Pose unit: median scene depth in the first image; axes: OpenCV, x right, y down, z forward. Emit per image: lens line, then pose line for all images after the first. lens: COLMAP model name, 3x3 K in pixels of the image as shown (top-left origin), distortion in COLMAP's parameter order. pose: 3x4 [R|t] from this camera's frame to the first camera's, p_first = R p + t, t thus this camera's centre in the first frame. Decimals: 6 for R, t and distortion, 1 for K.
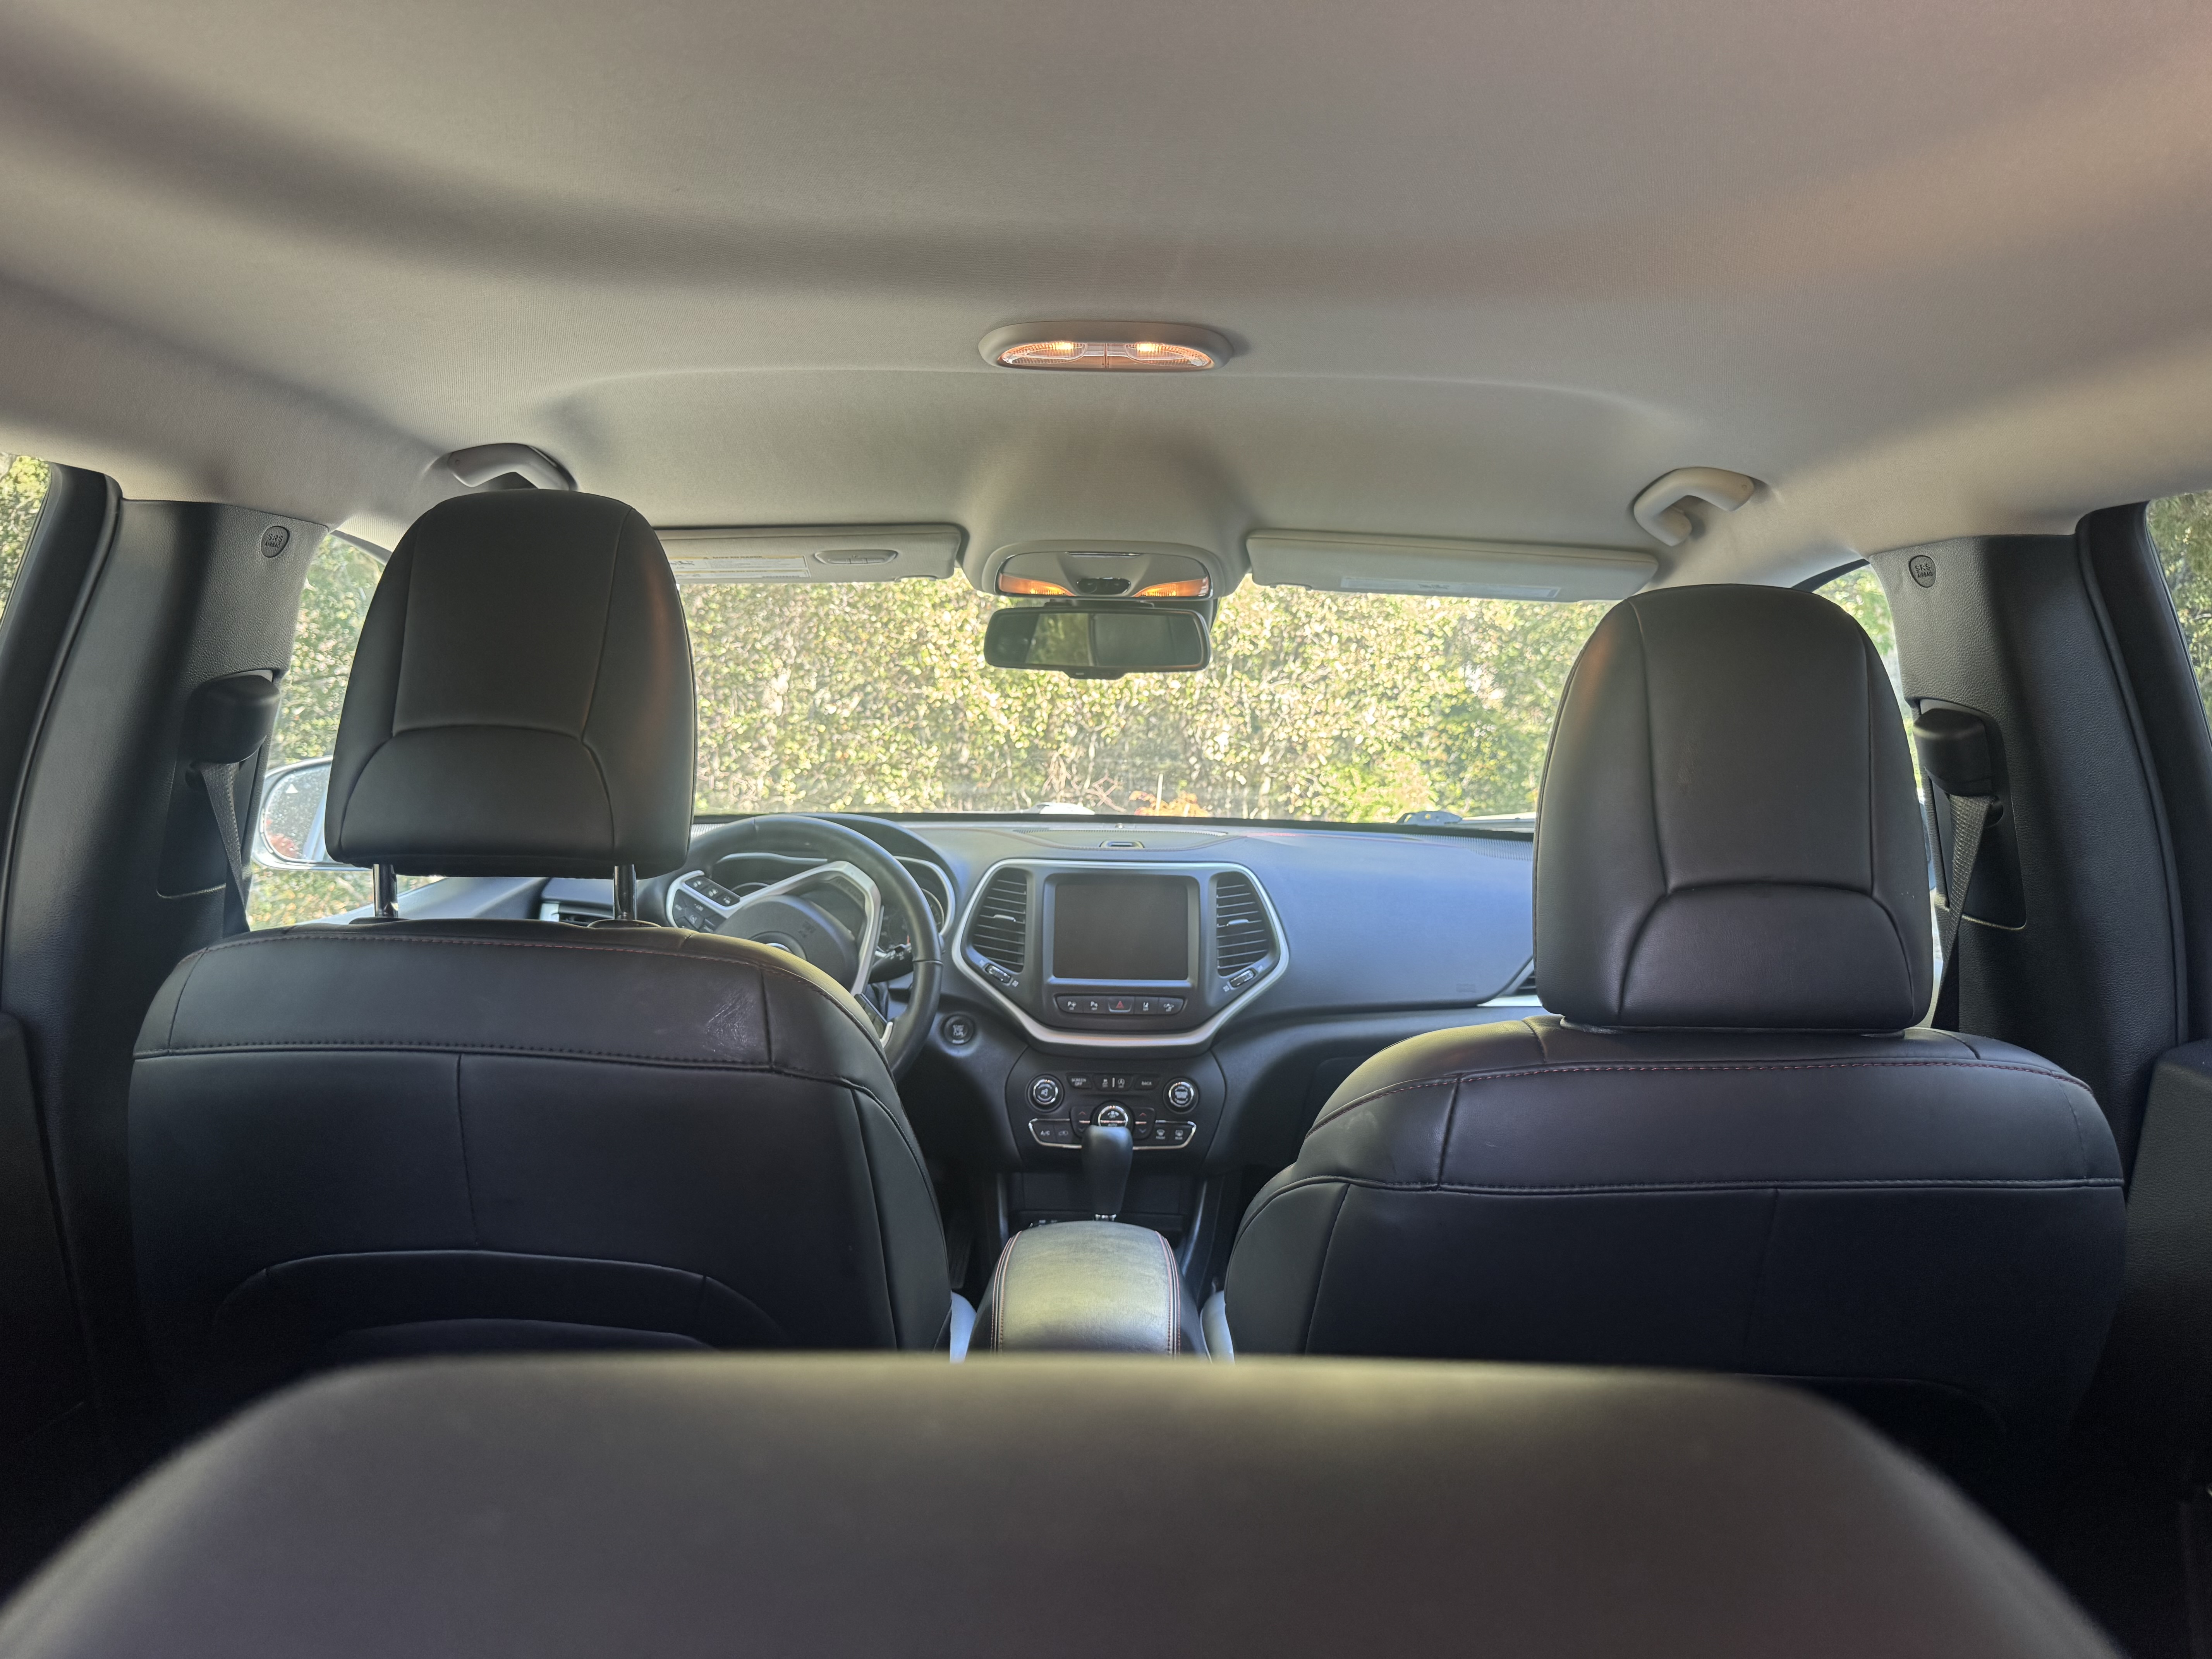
lens RADIAL K [[1562.9, 0, 1106.4], [0, 1562.9, 827.1], [0, 0, 1]] dist [0.008279, -0.027224]
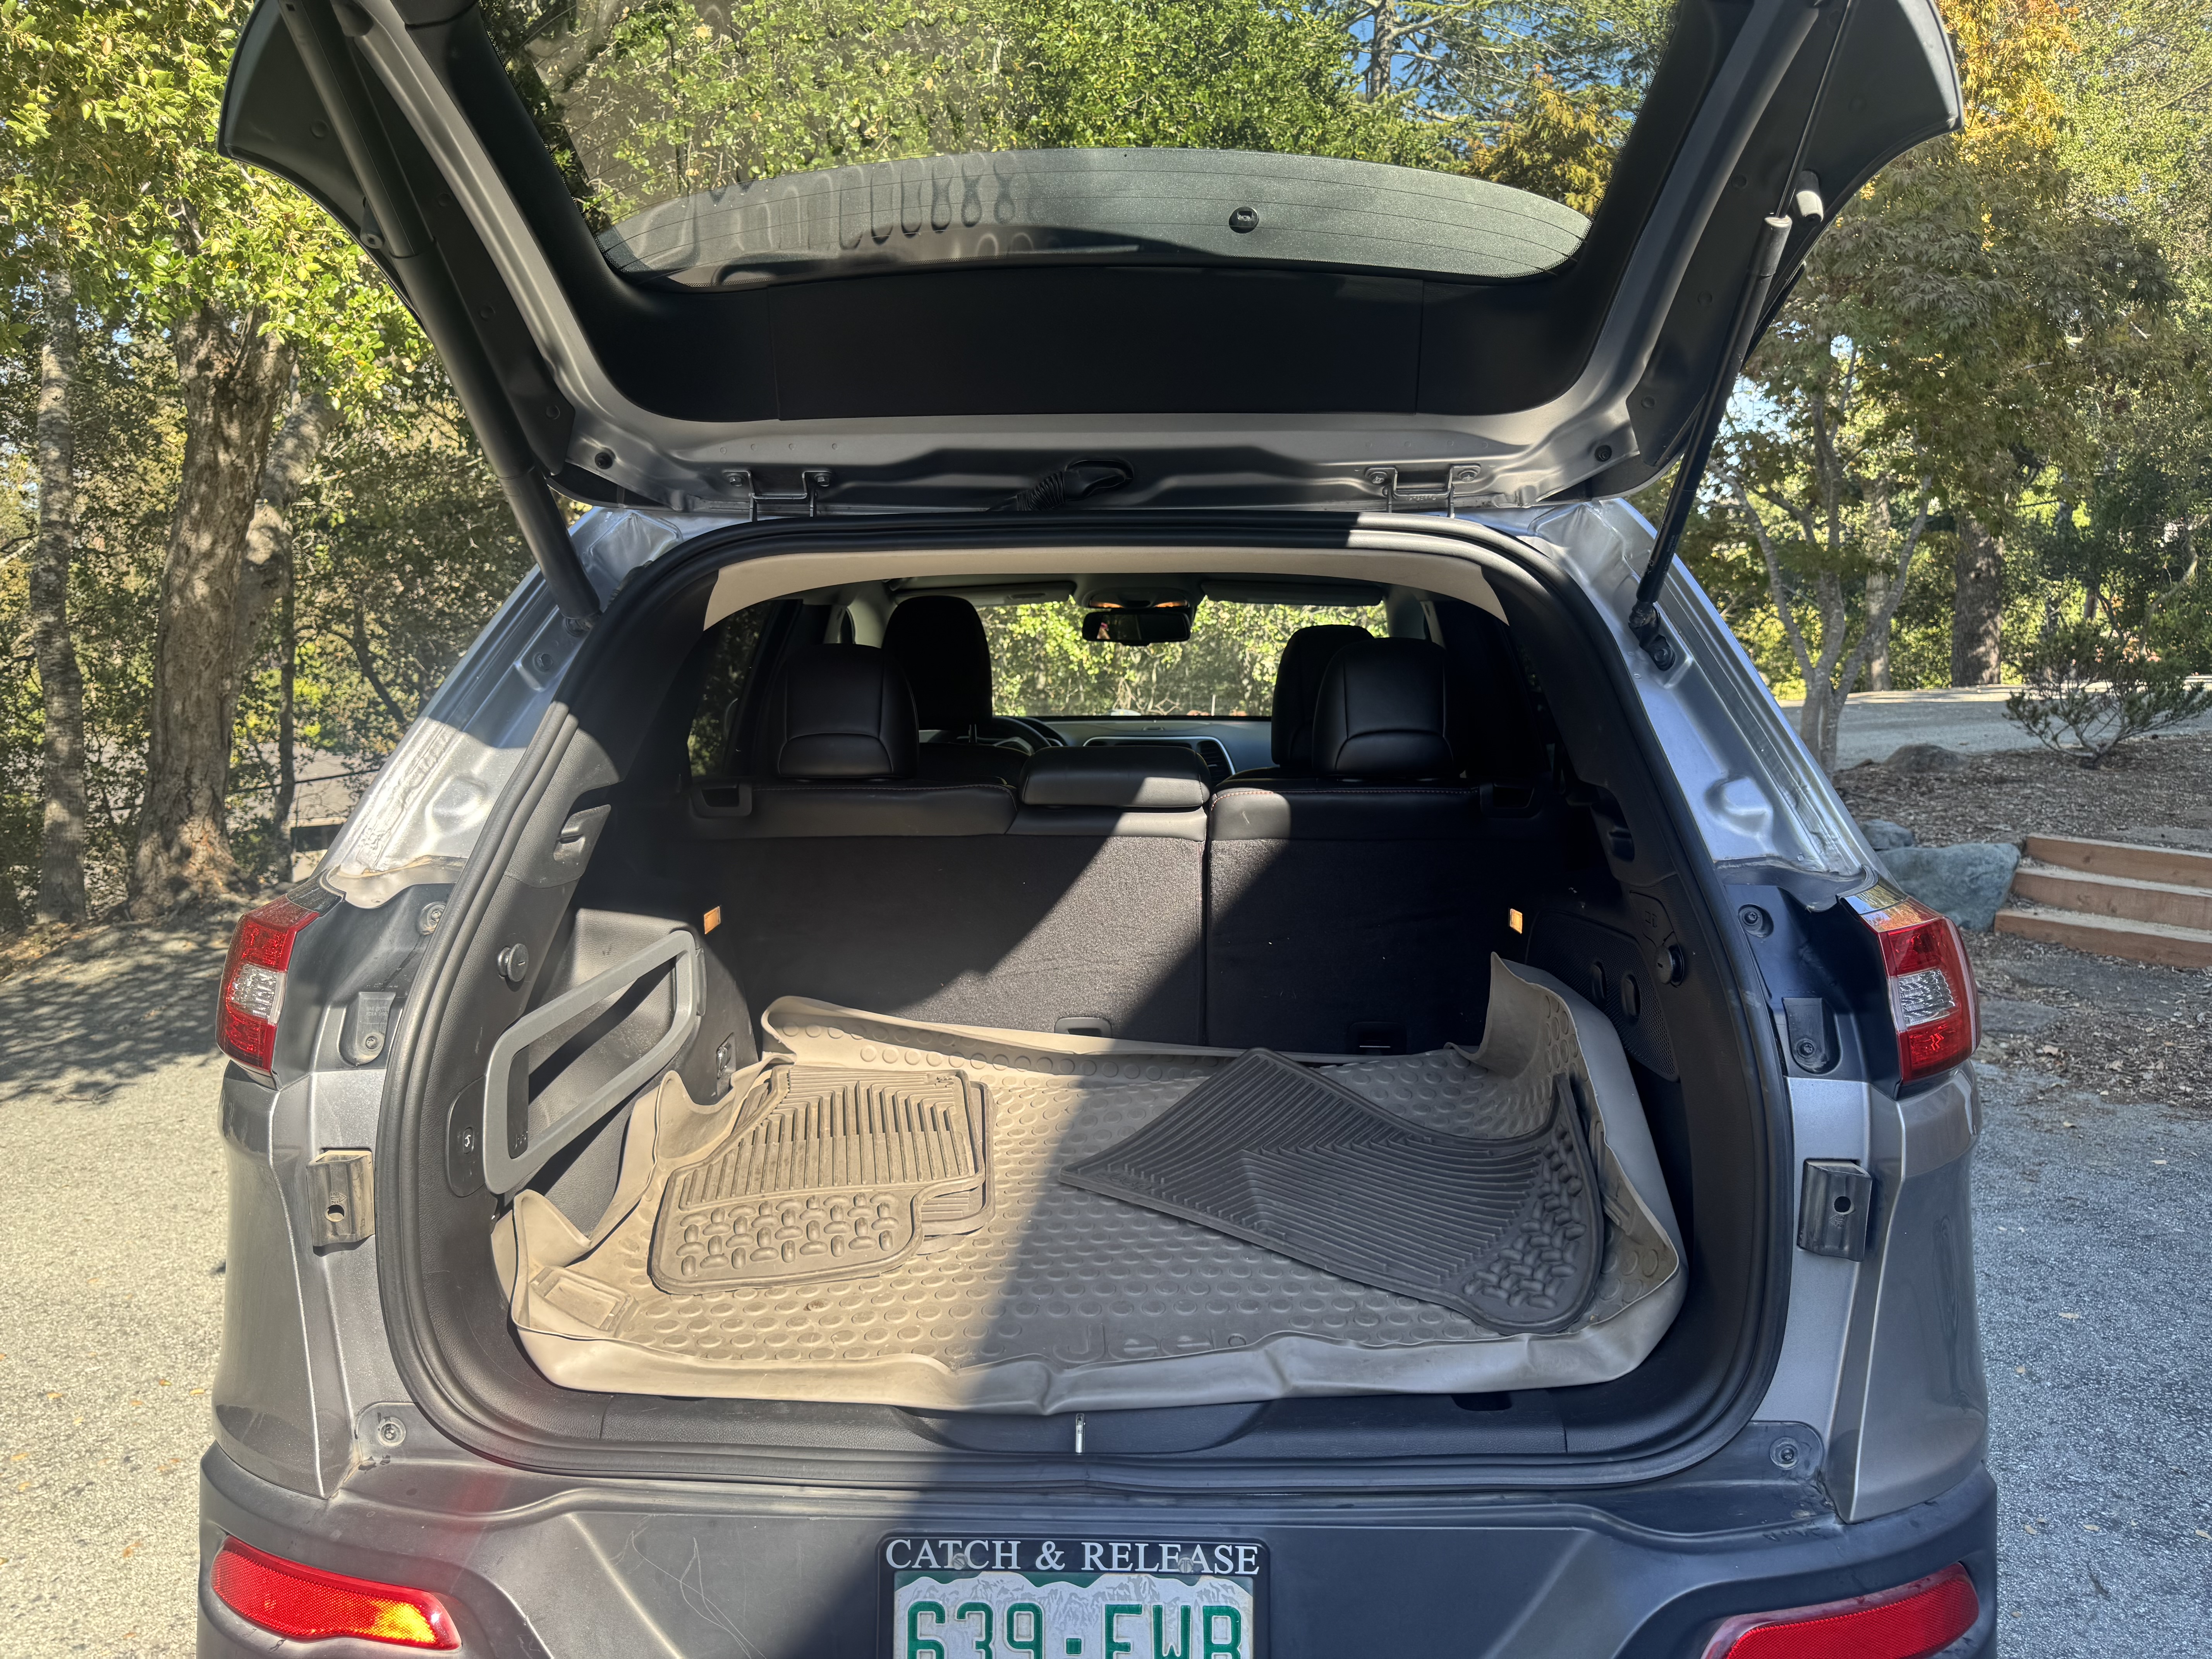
lens RADIAL K [[1562.9, 0, 1102.4], [0, 1562.9, 829.6], [0, 0, 1]] dist [0.008279, -0.027224]
pose [[0.998686, -0.017915, -0.048004, 0.005744], [0.020290, 0.998571, 0.049447, 0.006083], [0.047049, -0.050356, 0.997622, -0.142950]]
